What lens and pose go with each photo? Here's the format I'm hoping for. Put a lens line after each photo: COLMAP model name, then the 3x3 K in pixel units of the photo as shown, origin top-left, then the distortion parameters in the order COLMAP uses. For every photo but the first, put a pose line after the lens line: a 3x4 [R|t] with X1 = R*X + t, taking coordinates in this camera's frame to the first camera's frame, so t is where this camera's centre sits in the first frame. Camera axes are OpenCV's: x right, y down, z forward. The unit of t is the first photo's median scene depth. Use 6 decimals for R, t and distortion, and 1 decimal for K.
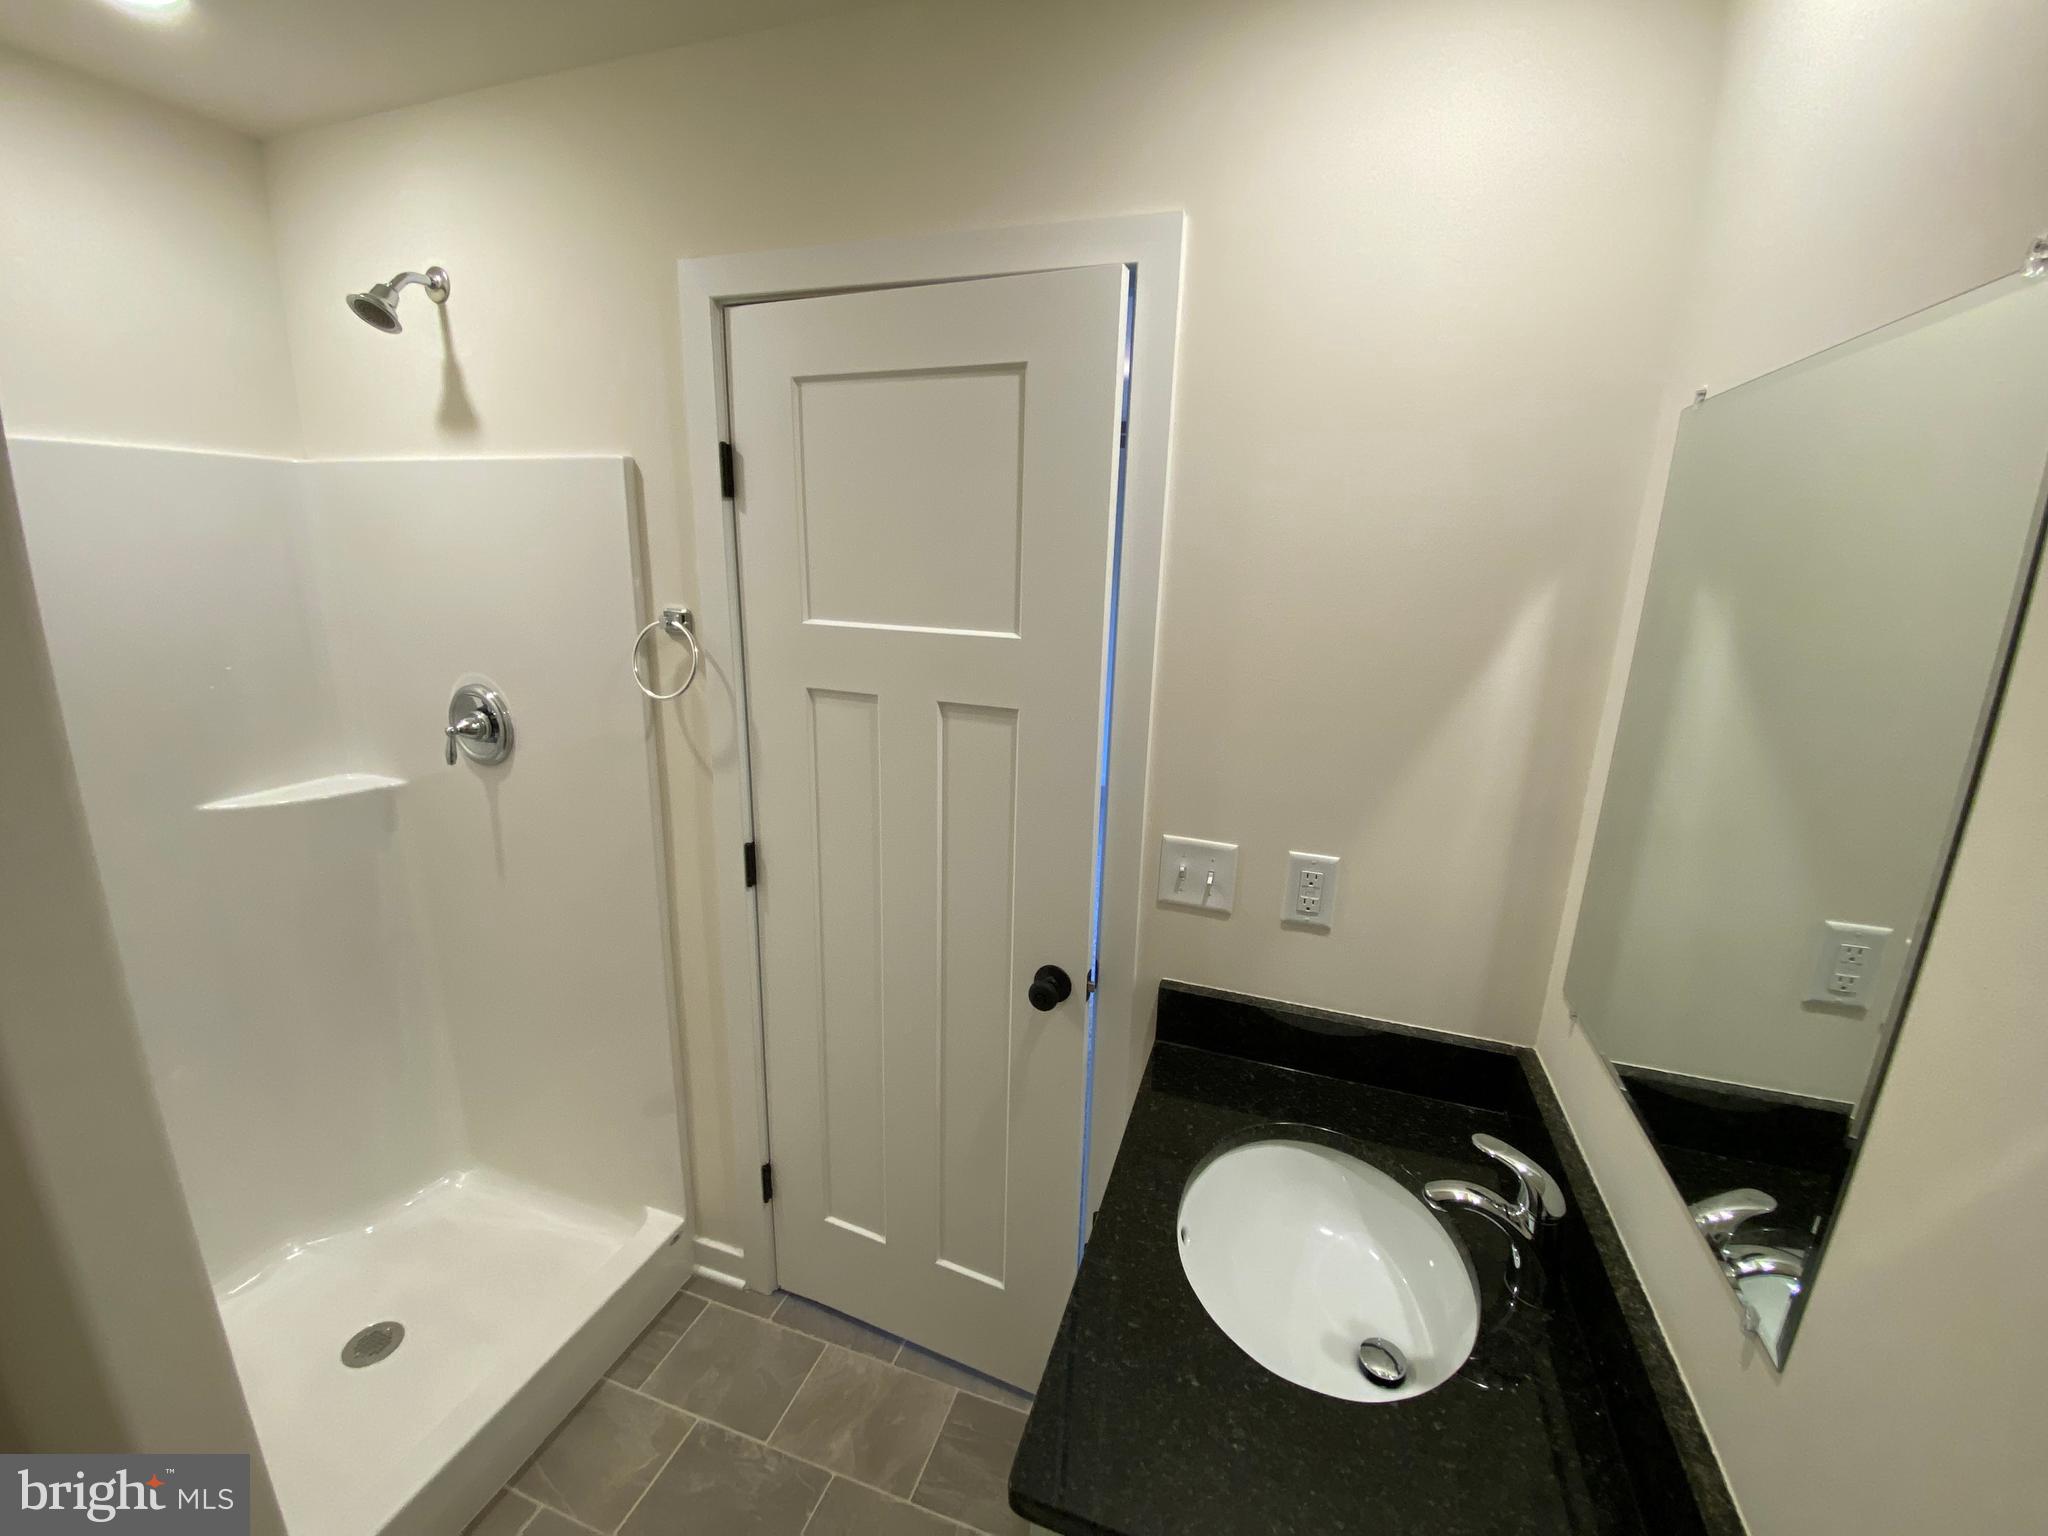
lens RADIAL K [[831.4, 0, 1024.0], [0, 831.4, 768.0], [0, 0, 1]] dist [0.024322, -0.019921]
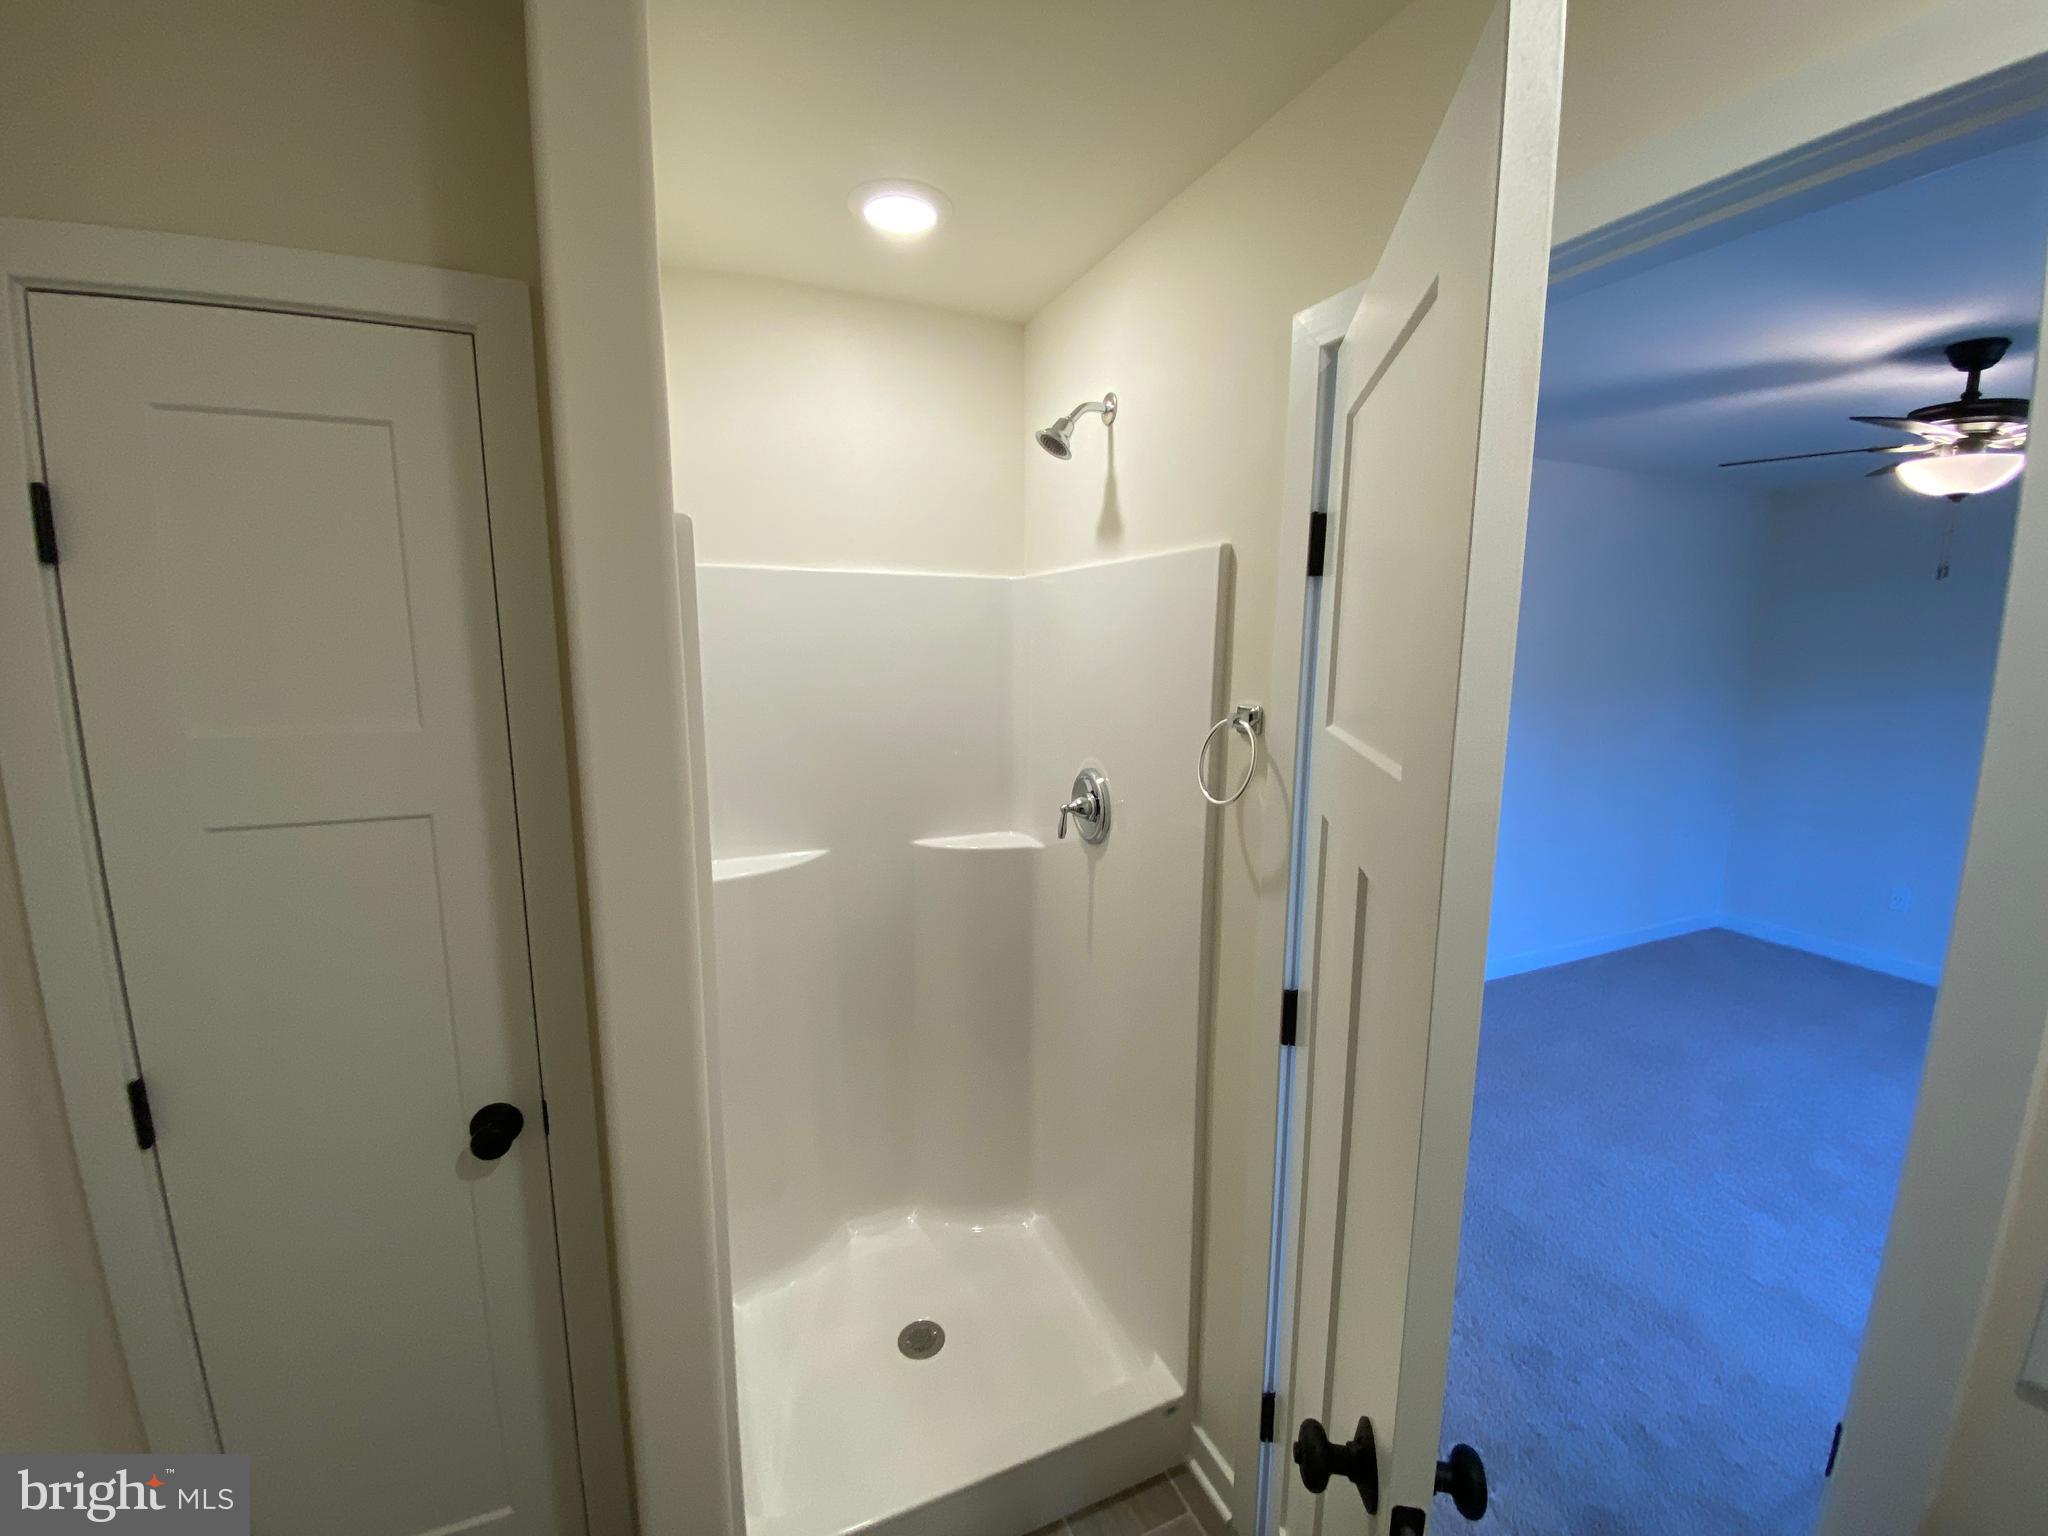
lens RADIAL K [[844.1, 0, 1020.4], [0, 844.1, 775.9], [0, 0, 1]] dist [0.067459, -0.048958]
pose [[0.668343, 0.093694, -0.737929, 0.094804], [-0.162417, 0.986480, -0.021850, -0.054765], [0.725905, 0.134455, 0.674525, 0.214760]]
